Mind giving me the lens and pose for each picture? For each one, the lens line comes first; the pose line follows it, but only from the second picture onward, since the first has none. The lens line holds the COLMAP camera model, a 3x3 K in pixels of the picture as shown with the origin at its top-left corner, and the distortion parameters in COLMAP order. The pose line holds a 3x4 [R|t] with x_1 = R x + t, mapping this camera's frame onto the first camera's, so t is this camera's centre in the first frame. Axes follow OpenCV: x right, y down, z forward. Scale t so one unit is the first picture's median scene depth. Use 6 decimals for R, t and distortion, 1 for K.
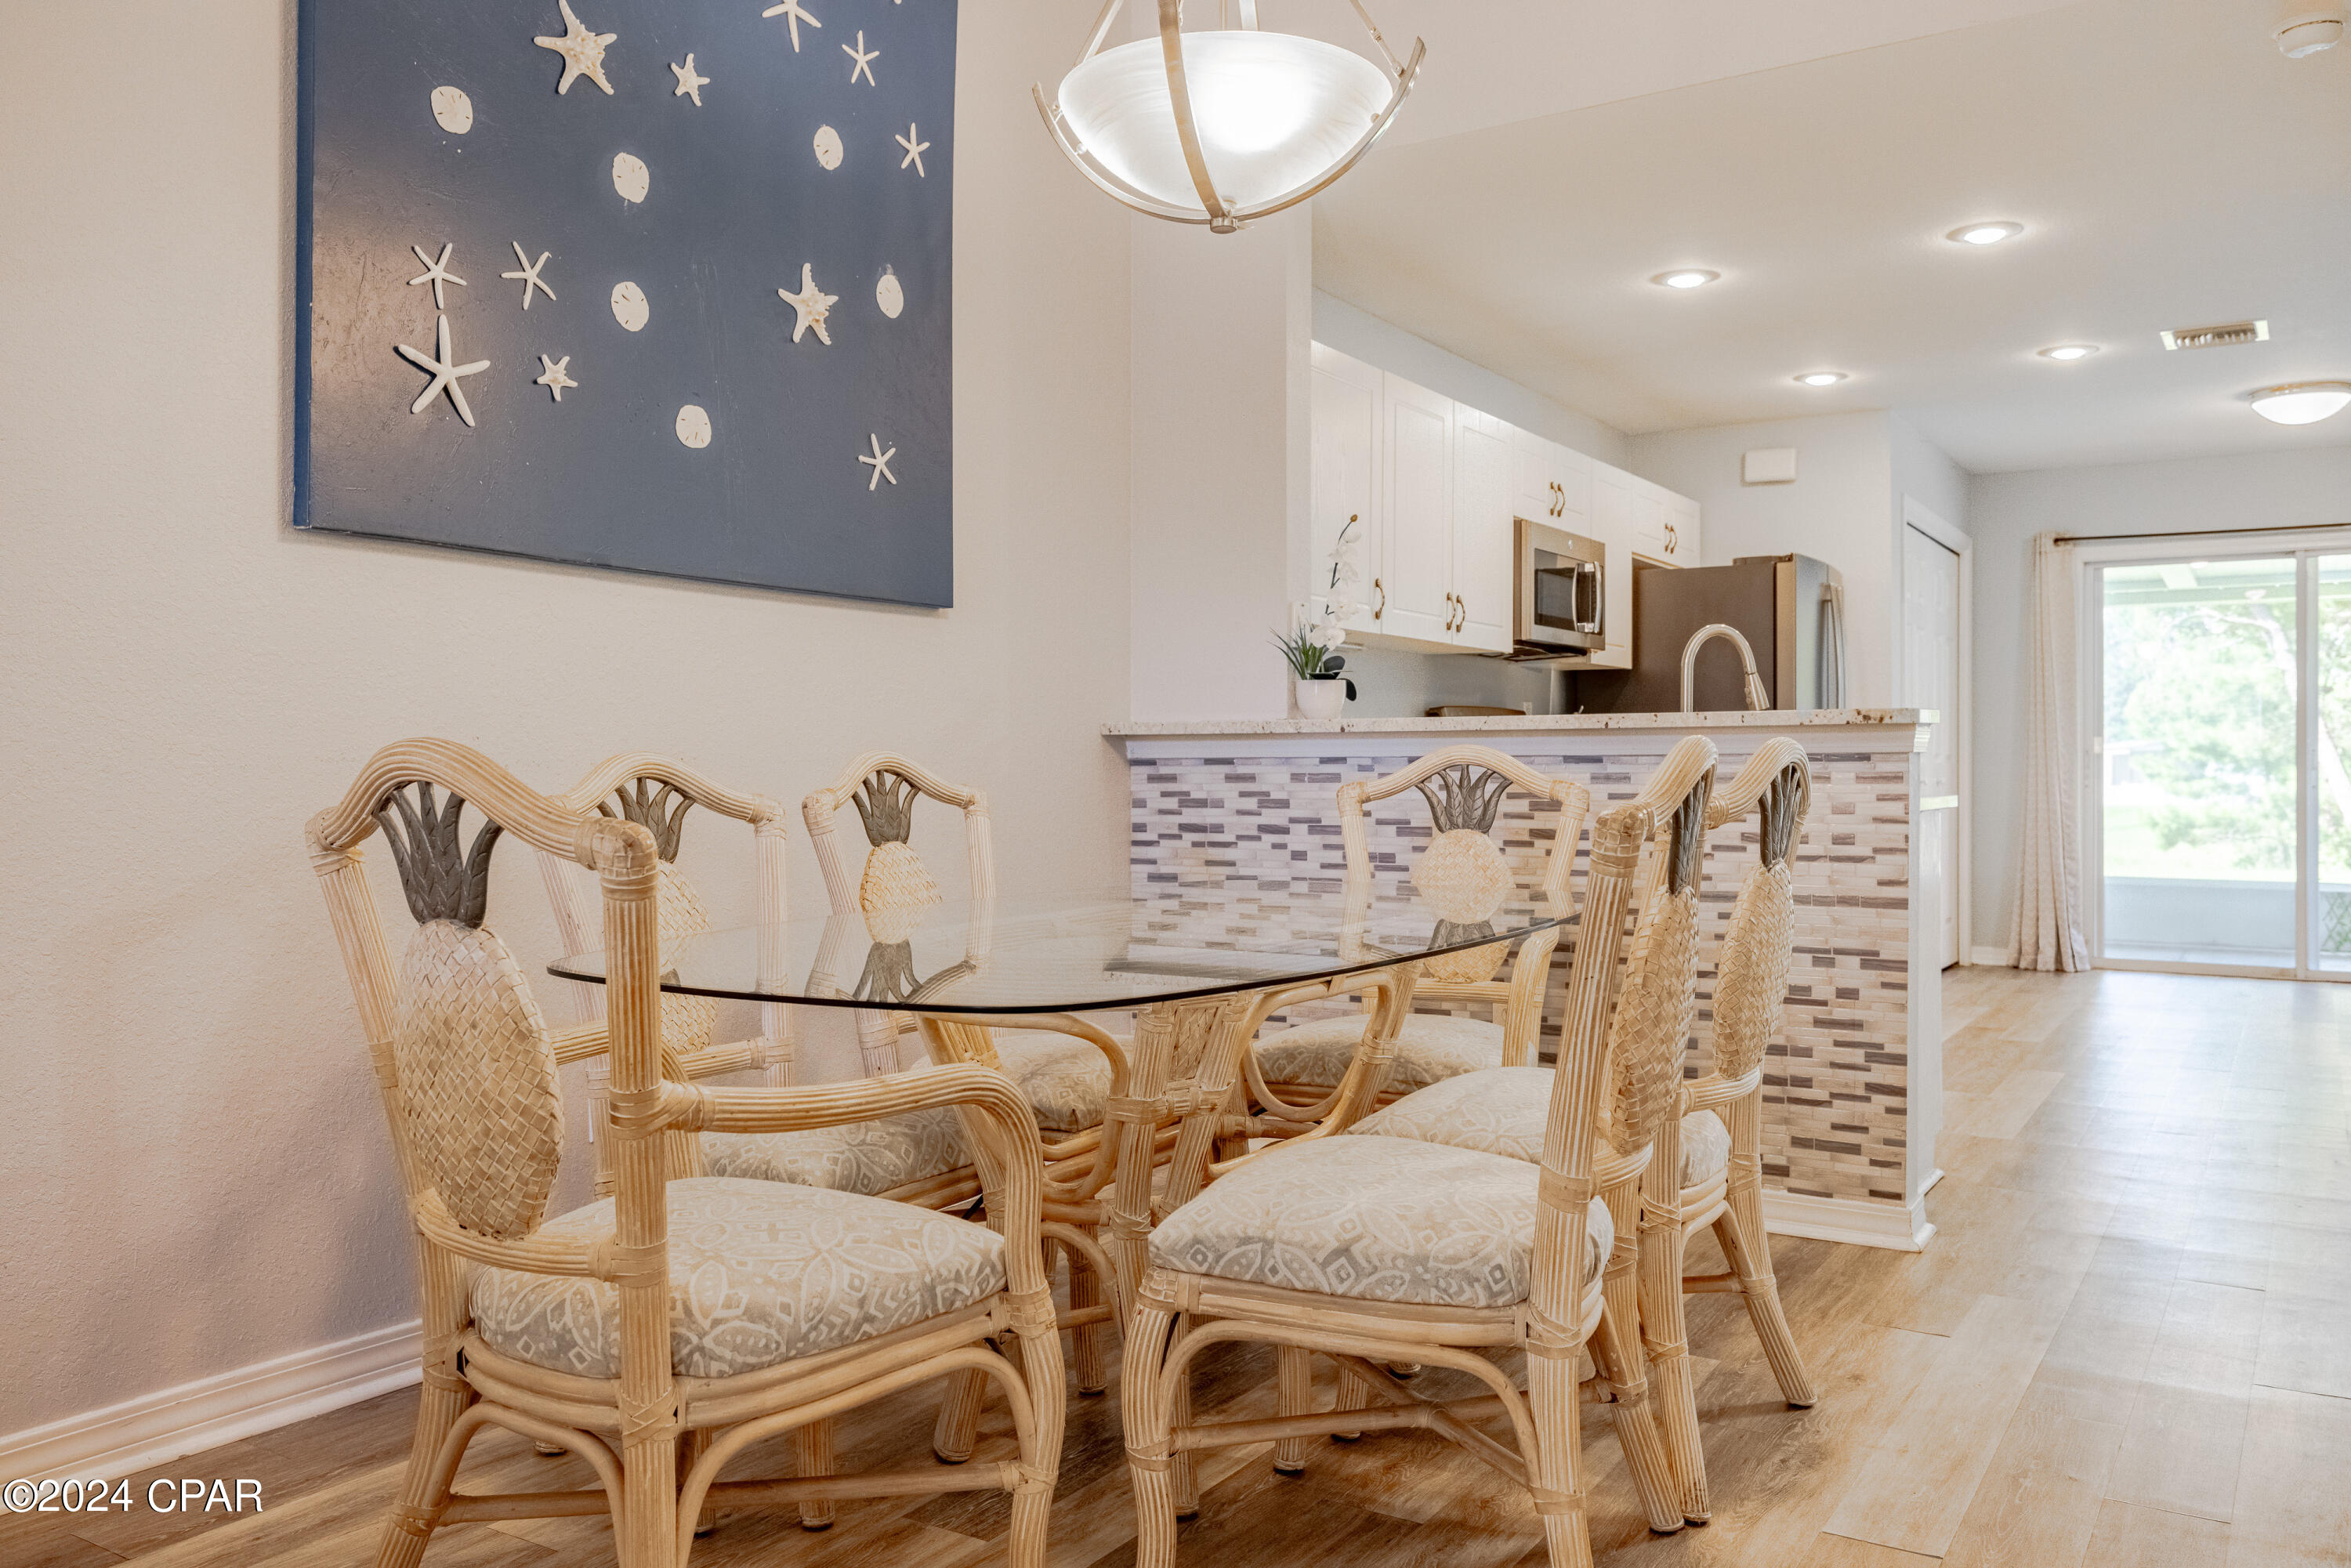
lens RADIAL K [[1813.9, 0, 1162.9], [0, 1813.9, 774.9], [0, 0, 1]] dist [0.001477, 0.000209]
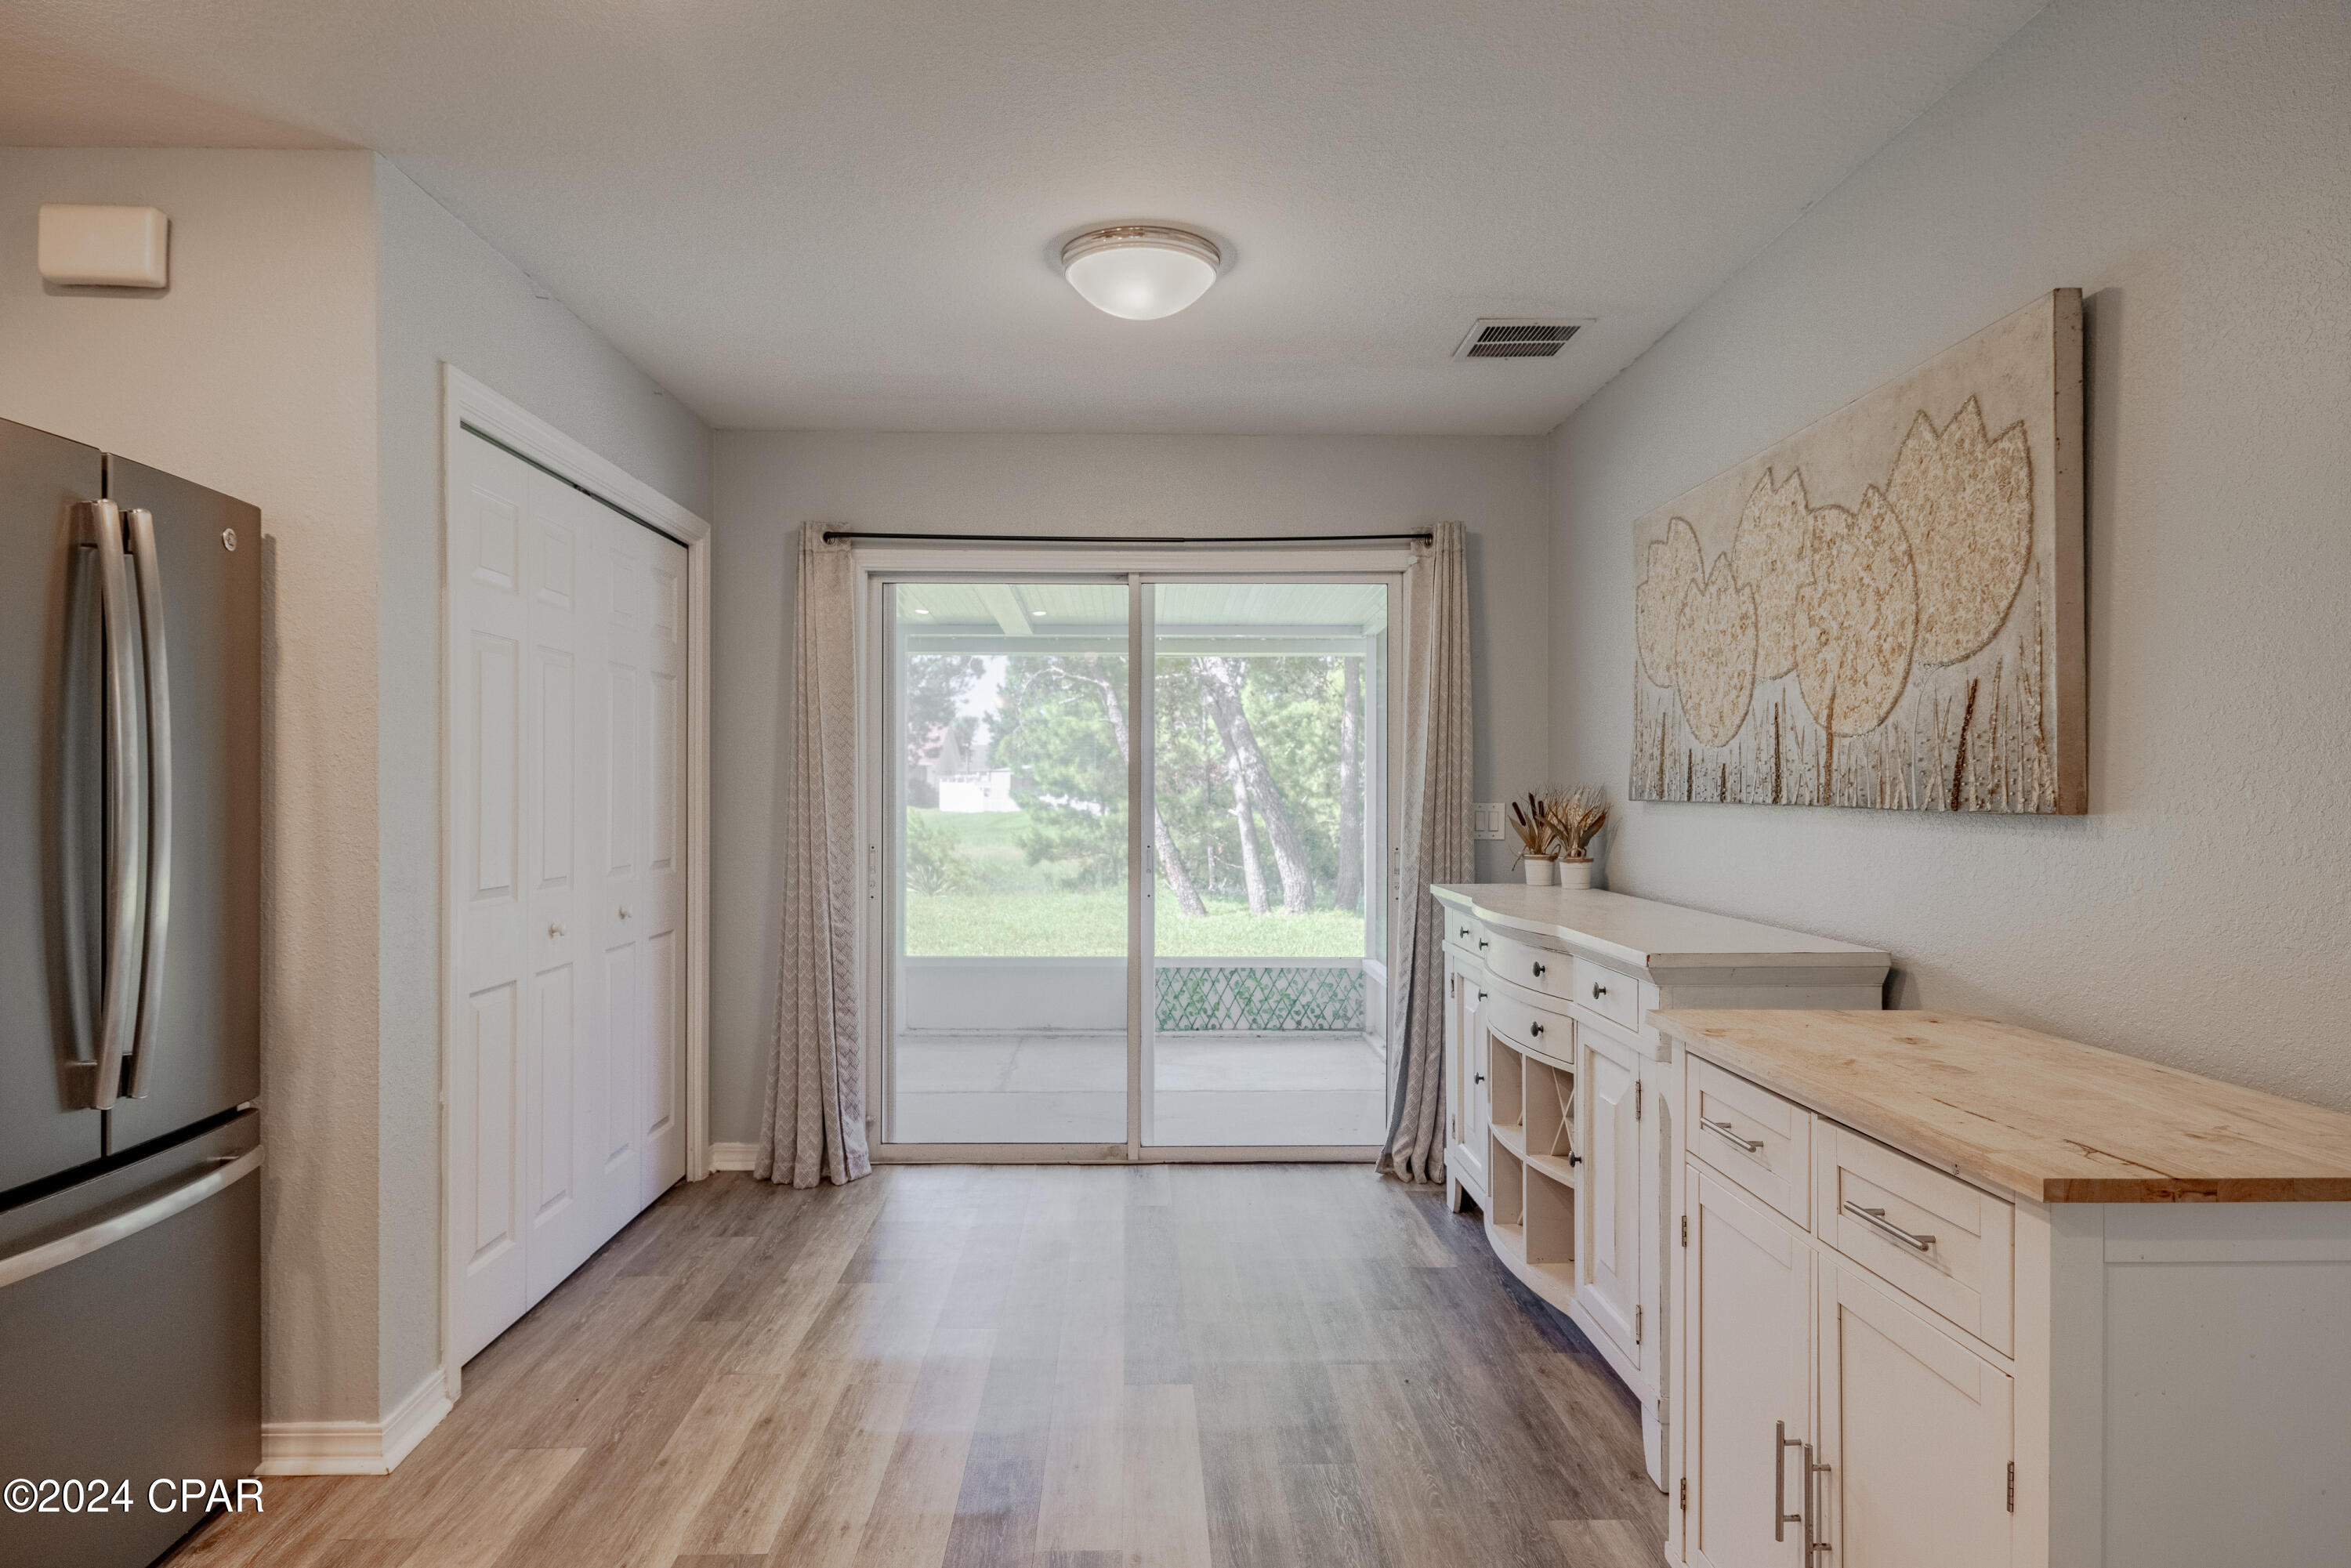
lens RADIAL K [[1350.2, 0, 1170.8], [0, 1350.2, 780.1], [0, 0, 1]] dist [-0.002893, -0.000970]
pose [[0.828143, 0.002286, 0.560512, 0.603241], [-0.001023, 0.999996, -0.002567, -0.071235], [-0.560516, 0.001552, 0.828142, 0.977543]]
